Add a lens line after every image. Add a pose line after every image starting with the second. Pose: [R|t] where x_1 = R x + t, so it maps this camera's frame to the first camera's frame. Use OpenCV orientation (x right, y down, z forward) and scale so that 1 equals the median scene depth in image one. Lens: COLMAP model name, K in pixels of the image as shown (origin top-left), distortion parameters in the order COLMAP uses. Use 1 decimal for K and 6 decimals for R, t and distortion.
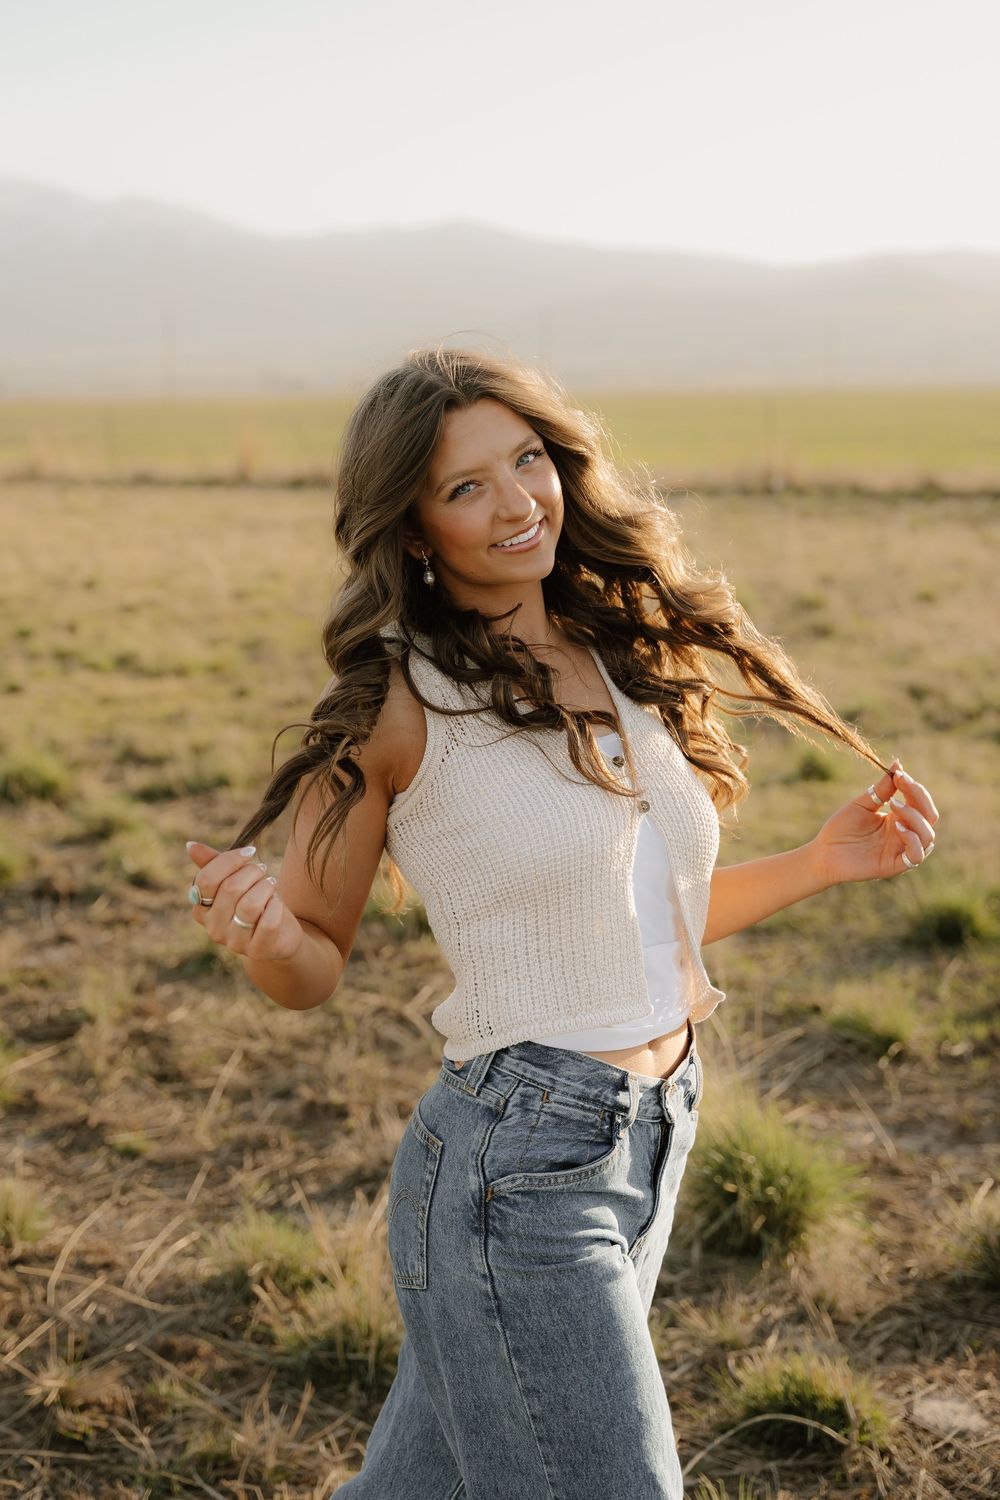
lens RADIAL K [[2148.1, 0, 354.7], [0, 2148.1, 742.6], [0, 0, 1]] dist [-0.000689, 0.000000]
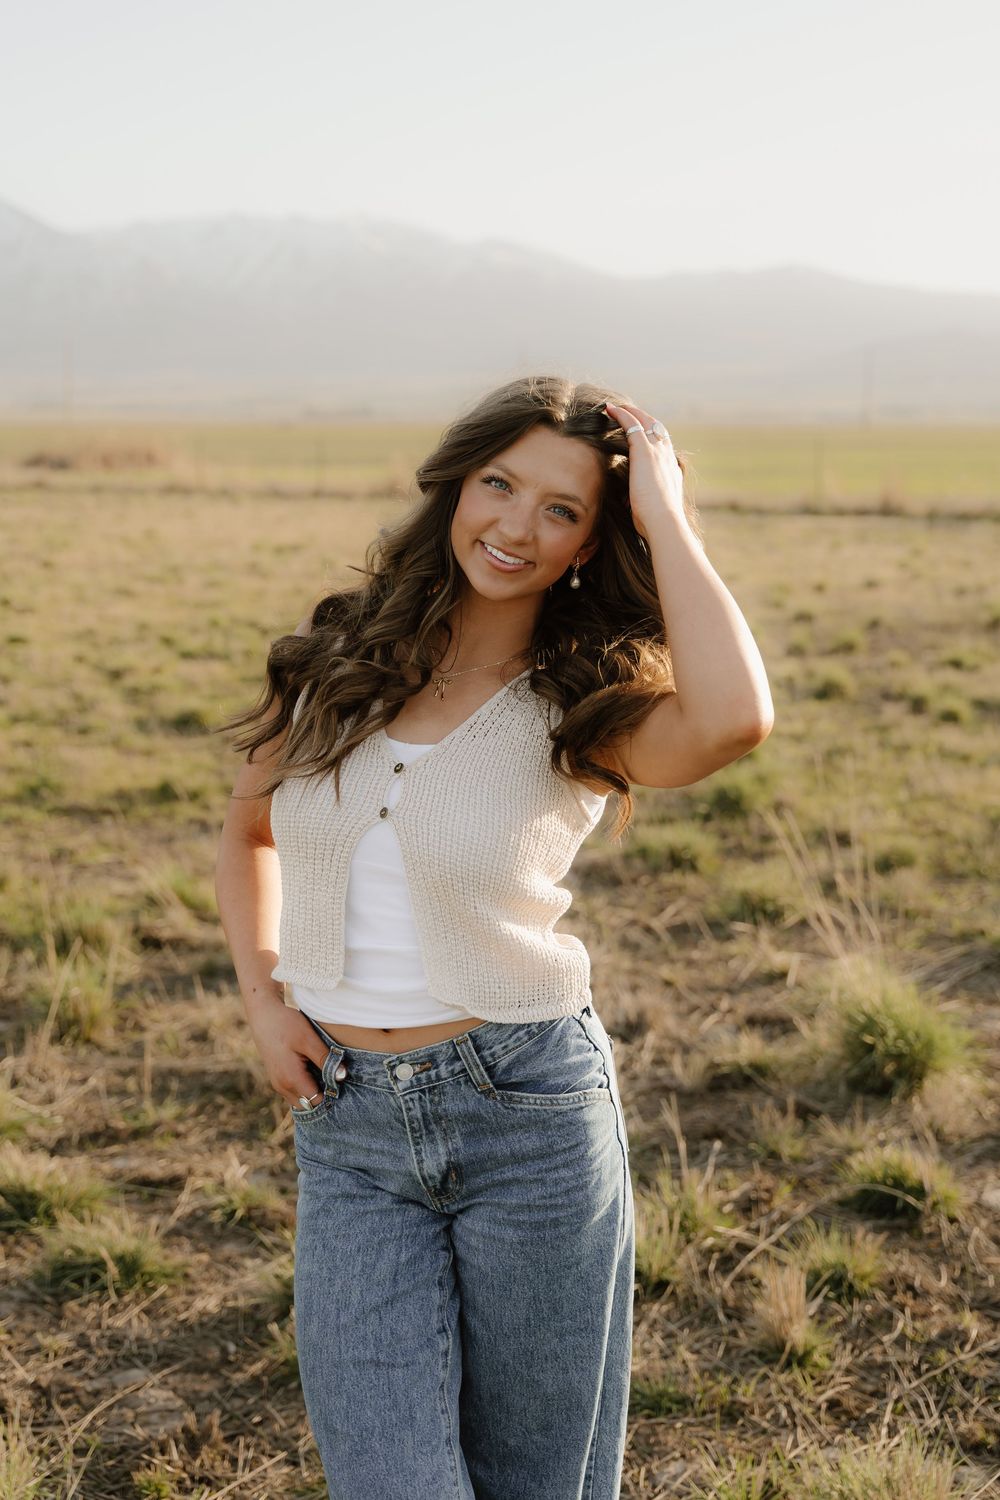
lens RADIAL K [[1973.0, 0, 518.2], [0, 1973.0, 695.2], [0, 0, 1]] dist [0.010373, 0.000000]
pose [[0.996107, 0.027242, -0.083833, 0.042760], [-0.029173, 0.999335, -0.021889, 0.021828], [0.083181, 0.024250, 0.996239, -0.171170]]
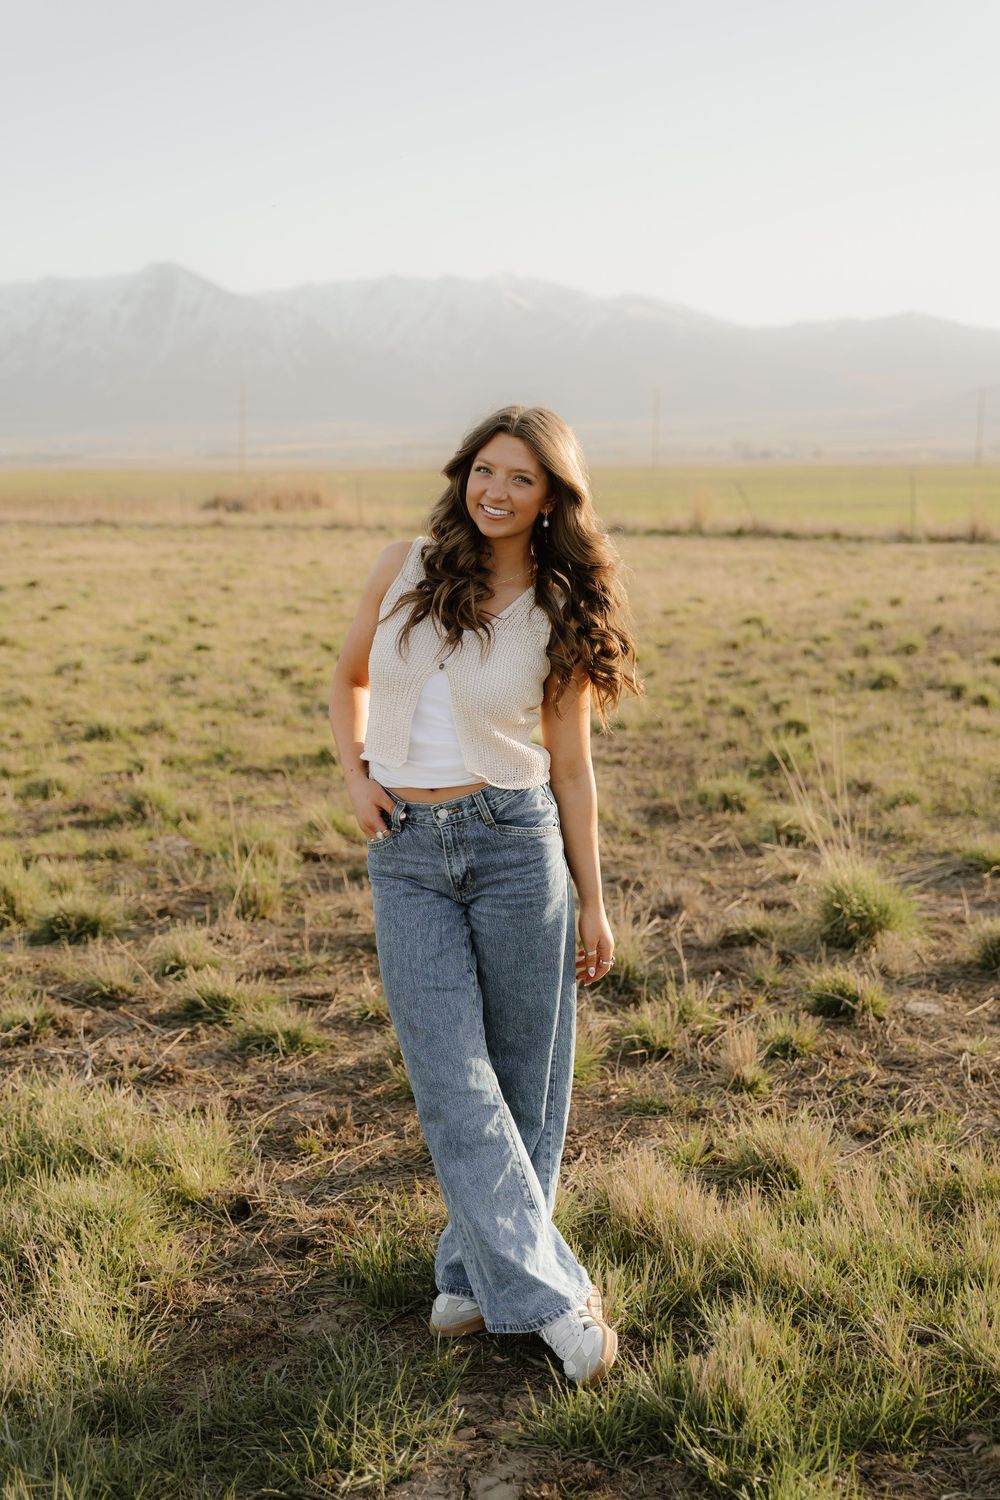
lens RADIAL K [[1811.9, 0, 548.3], [0, 1811.9, 780.6], [0, 0, 1]] dist [0.008581, 0.000000]
pose [[0.989617, 0.028274, -0.140919, 0.110417], [-0.026448, 0.999540, 0.014816, 0.066633], [0.141273, -0.010935, 0.989910, -0.383791]]
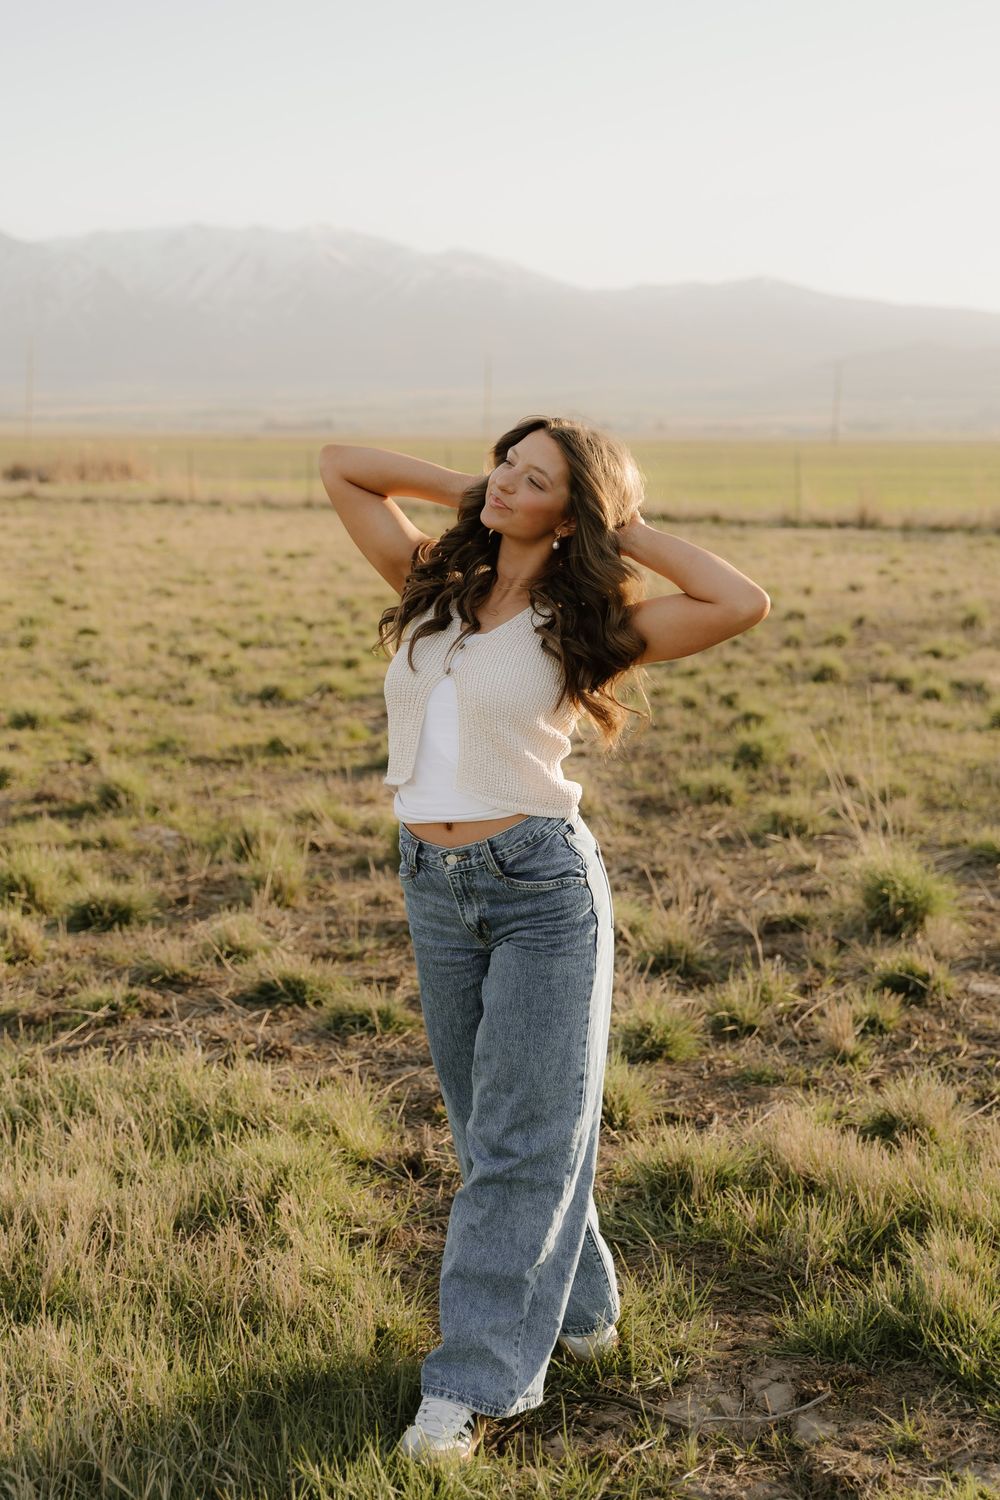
lens RADIAL K [[1994.3, 0, 493.6], [0, 1994.3, 747.5], [0, 0, 1]] dist [0.006809, 0.000000]
pose [[0.996490, 0.032166, -0.077290, -0.019569], [-0.032618, 0.999457, -0.004590, 0.079124], [0.077101, 0.007095, 0.996998, -0.520009]]
